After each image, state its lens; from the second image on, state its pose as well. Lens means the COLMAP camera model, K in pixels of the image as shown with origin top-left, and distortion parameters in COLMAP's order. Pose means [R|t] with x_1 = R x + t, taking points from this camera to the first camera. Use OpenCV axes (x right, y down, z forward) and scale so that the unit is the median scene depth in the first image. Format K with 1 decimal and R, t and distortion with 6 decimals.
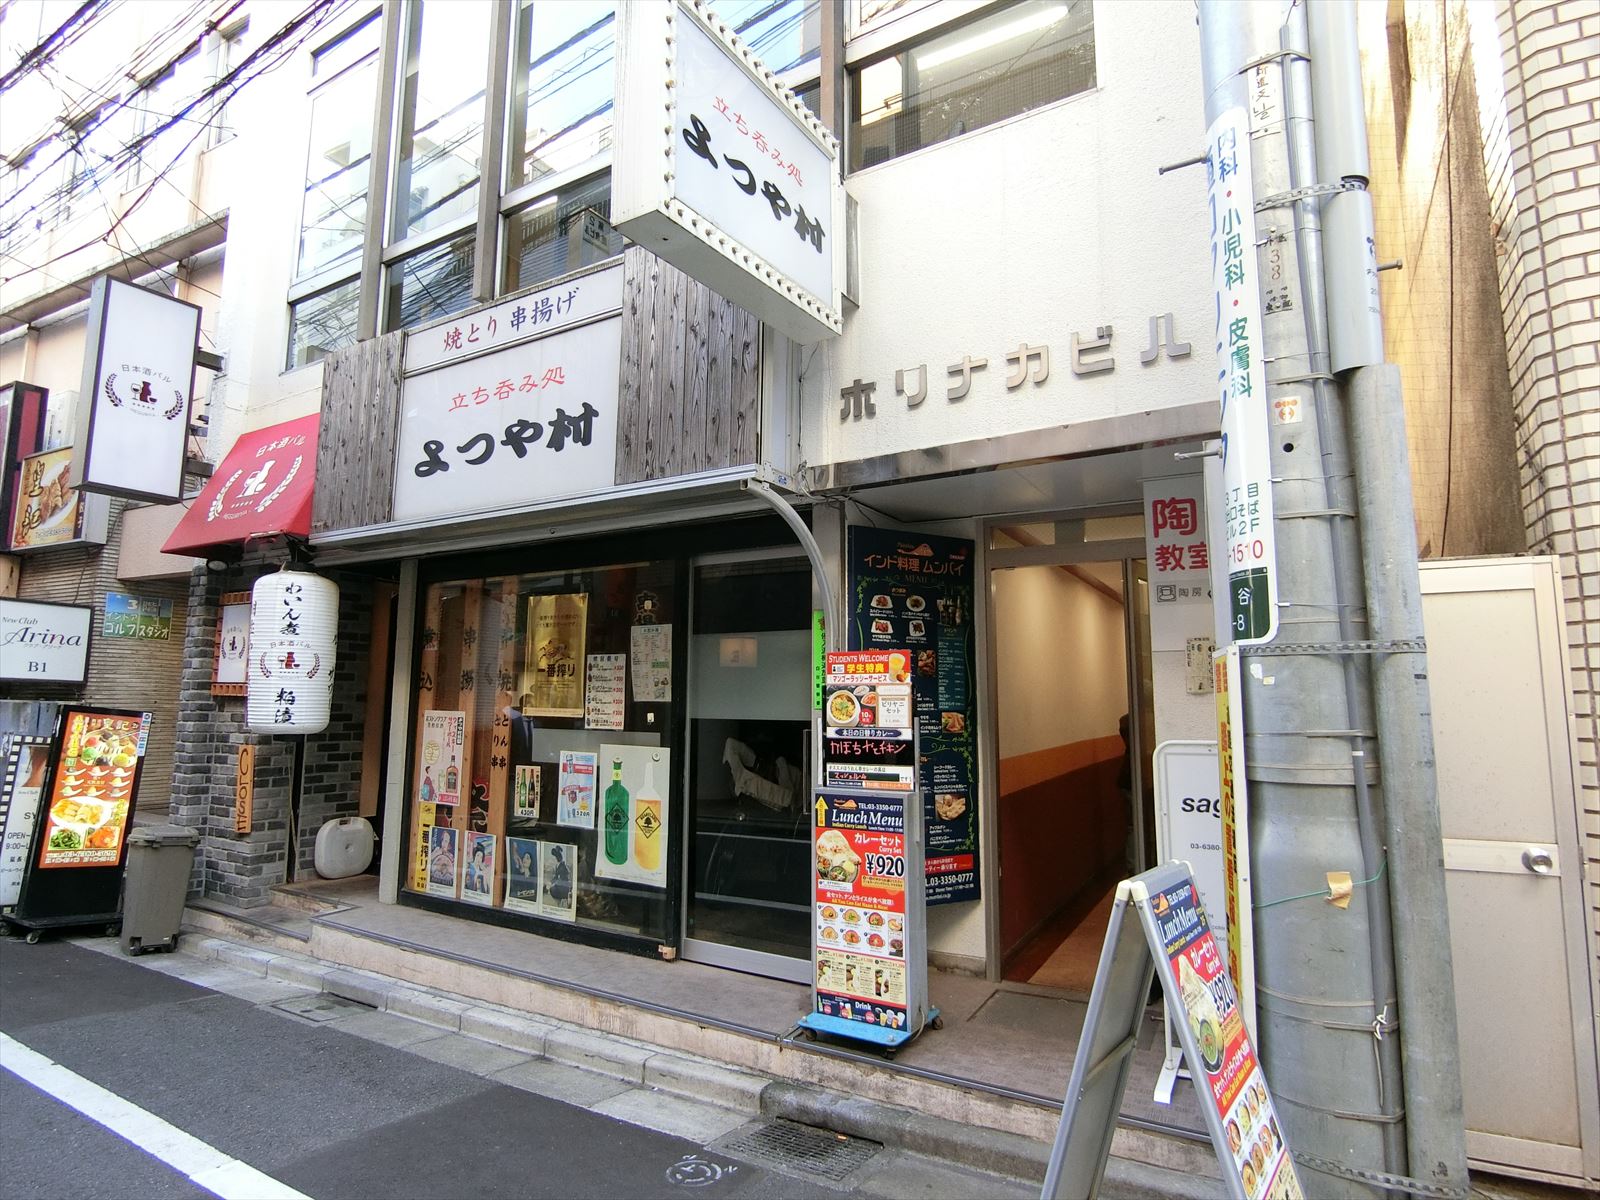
lens RADIAL K [[893.9, 0, 796.8], [0, 893.9, 595.5], [0, 0, 1]] dist [-0.014316, -0.002695]
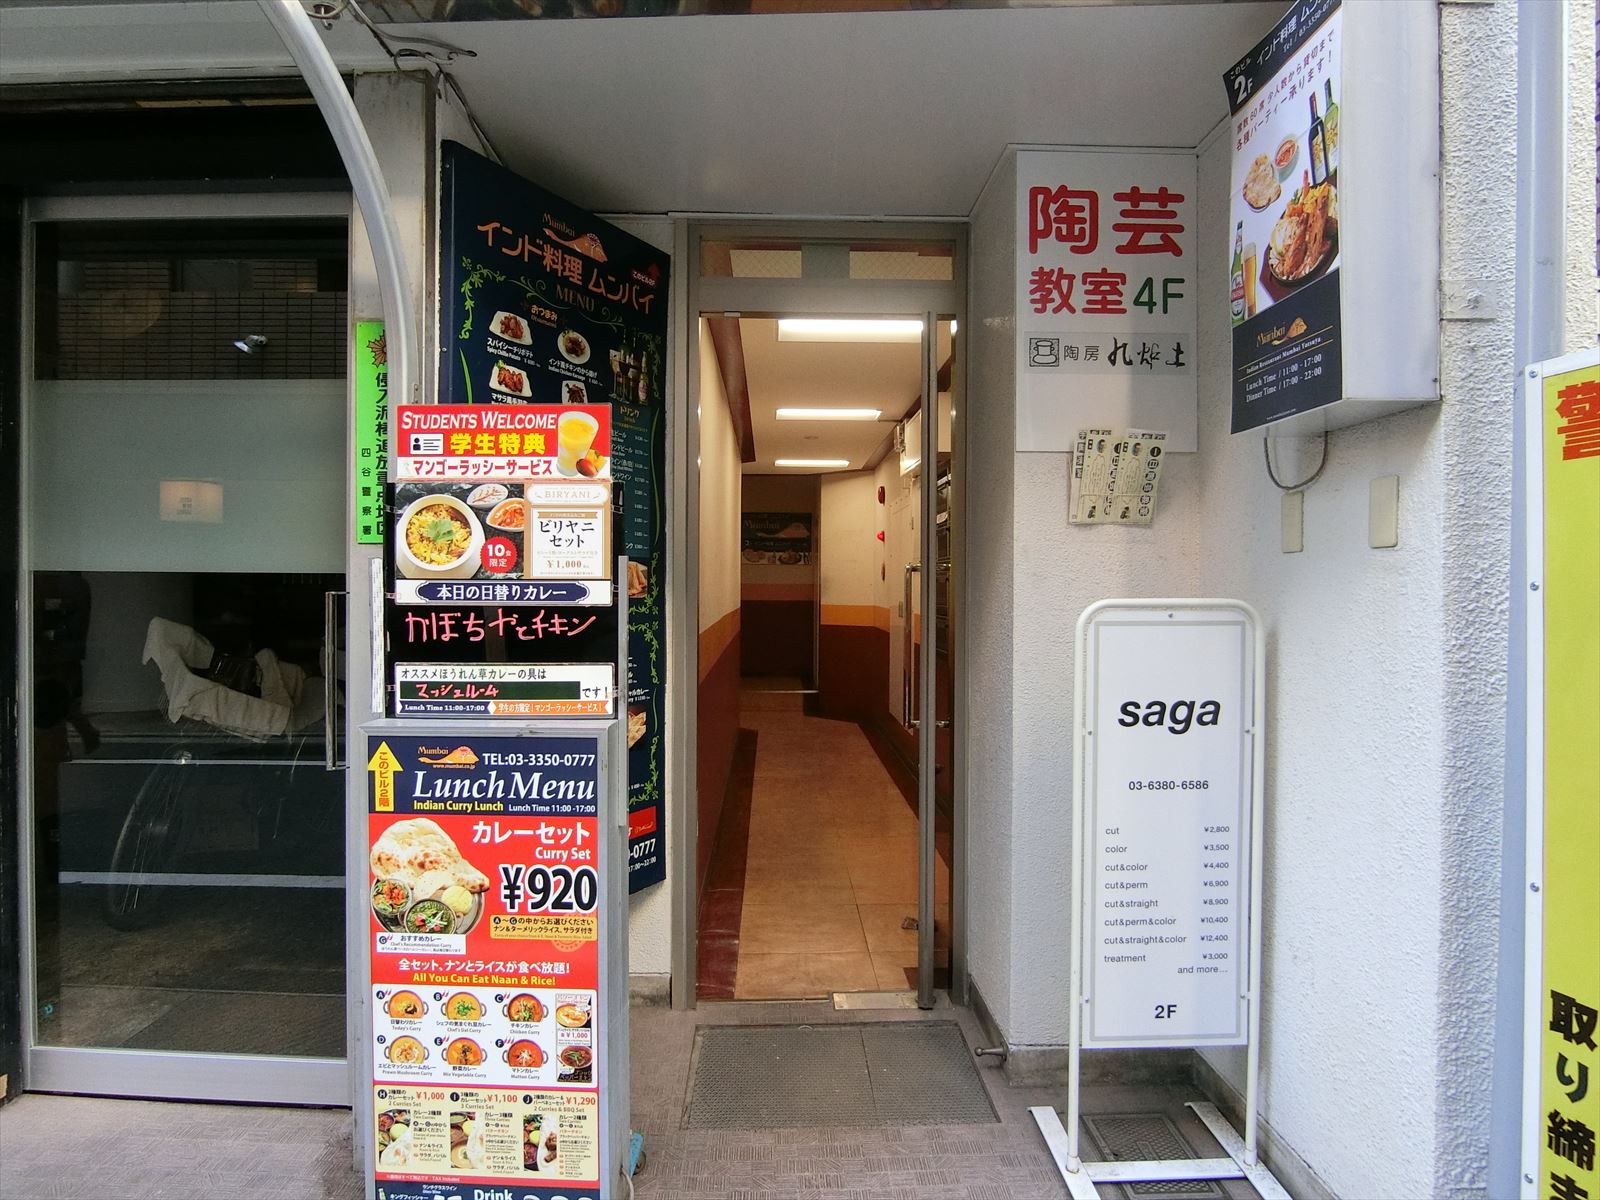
lens RADIAL K [[893.9, 0, 803.2], [0, 893.9, 594.1], [0, 0, 1]] dist [-0.014316, -0.002695]
pose [[0.862471, -0.002856, 0.506098, -0.014506], [-0.062123, 0.991825, 0.111463, 0.097693], [-0.502279, -0.127574, 0.855243, 0.556408]]
